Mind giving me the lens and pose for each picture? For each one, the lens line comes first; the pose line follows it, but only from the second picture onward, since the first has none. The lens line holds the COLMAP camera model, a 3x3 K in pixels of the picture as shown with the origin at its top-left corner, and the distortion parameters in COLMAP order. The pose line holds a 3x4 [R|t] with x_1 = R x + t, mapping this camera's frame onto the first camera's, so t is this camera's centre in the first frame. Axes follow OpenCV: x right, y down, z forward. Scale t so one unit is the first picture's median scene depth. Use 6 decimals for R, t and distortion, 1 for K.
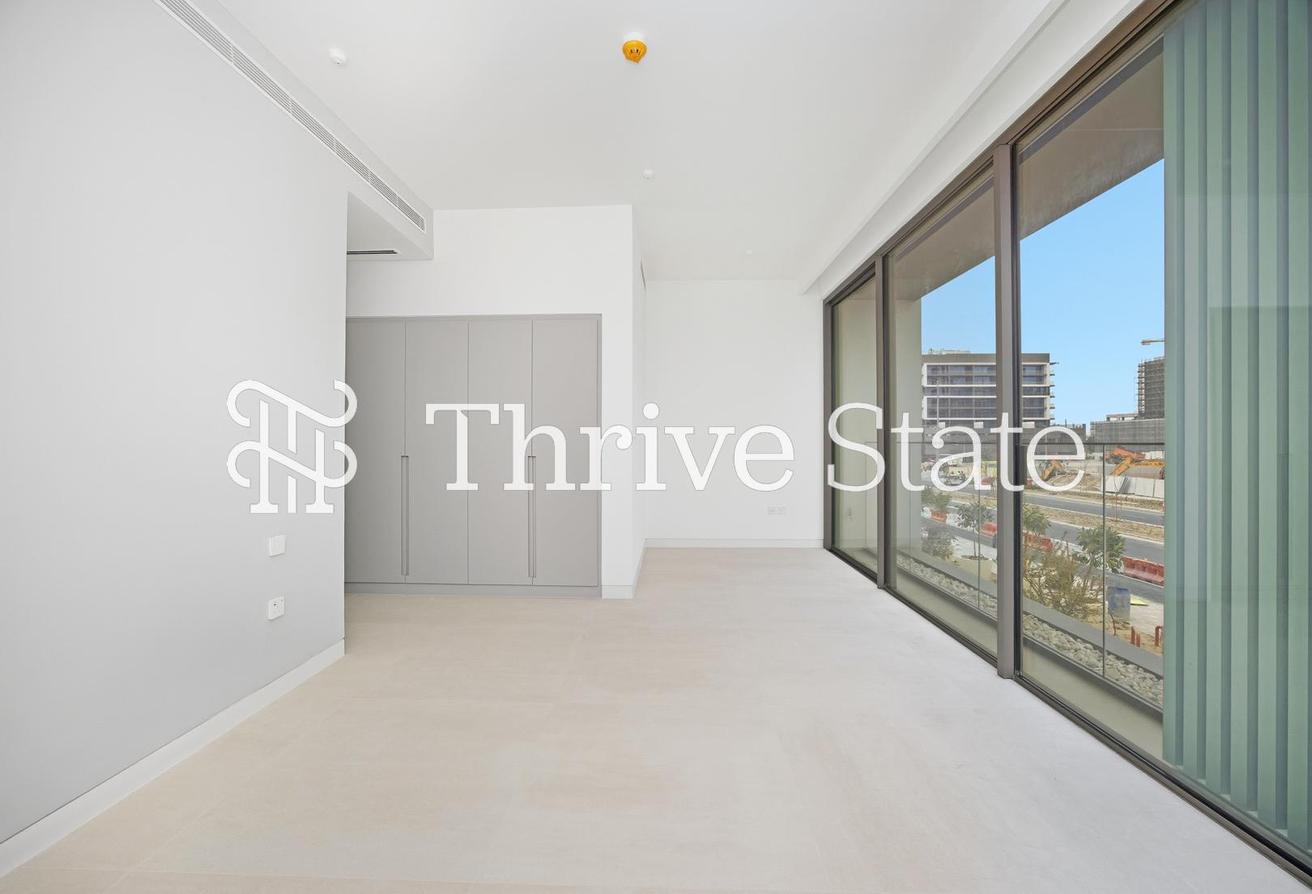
lens RADIAL K [[519.5, 0, 651.1], [0, 519.5, 440.0], [0, 0, 1]] dist [-0.010861, 0.001607]
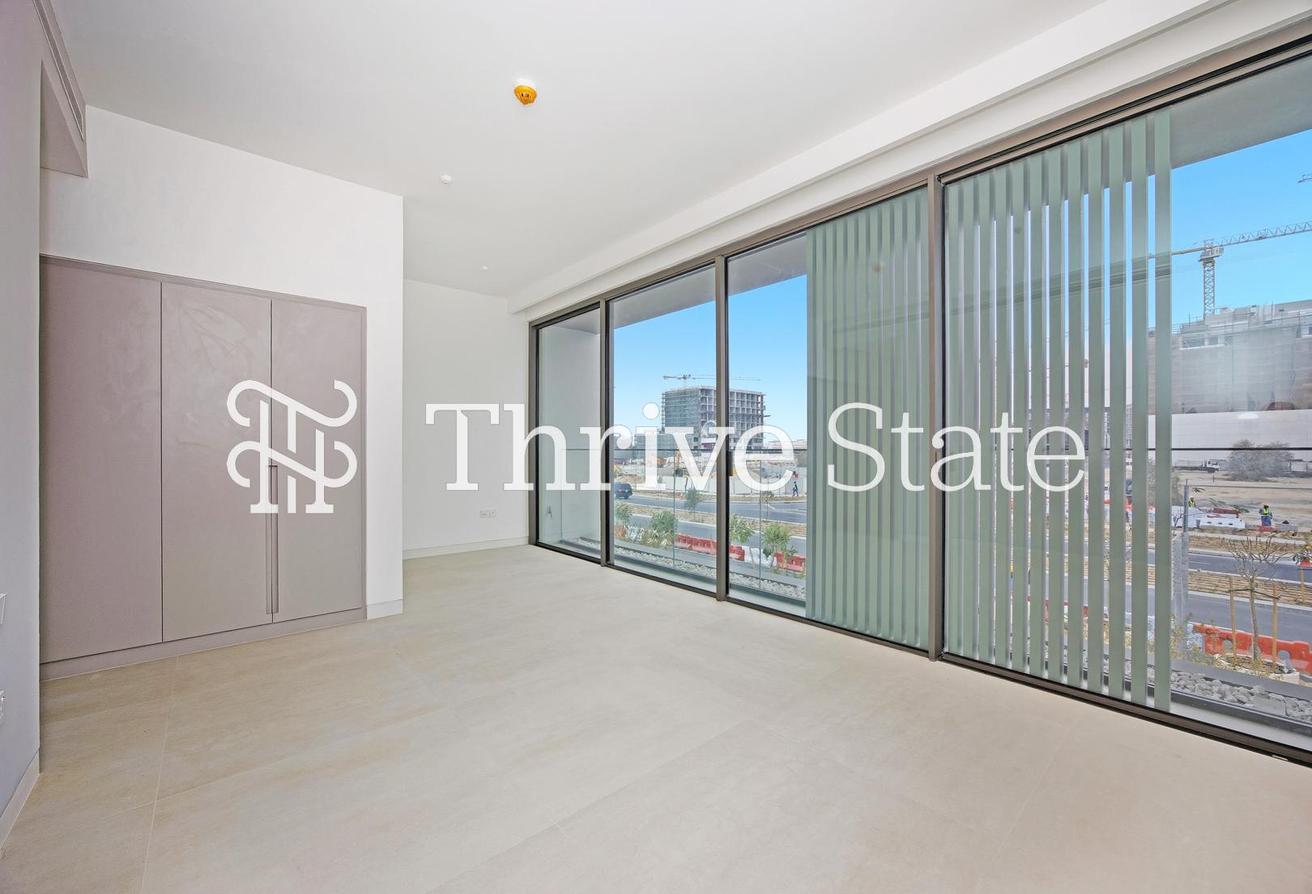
lens RADIAL K [[519.5, 0, 649.5], [0, 519.5, 450.4], [0, 0, 1]] dist [-0.010861, 0.001607]
pose [[0.743472, -0.000708, 0.668767, -0.334664], [0.000225, 1.000000, 0.000808, 0.007514], [-0.668767, -0.000450, 0.743472, -0.002879]]
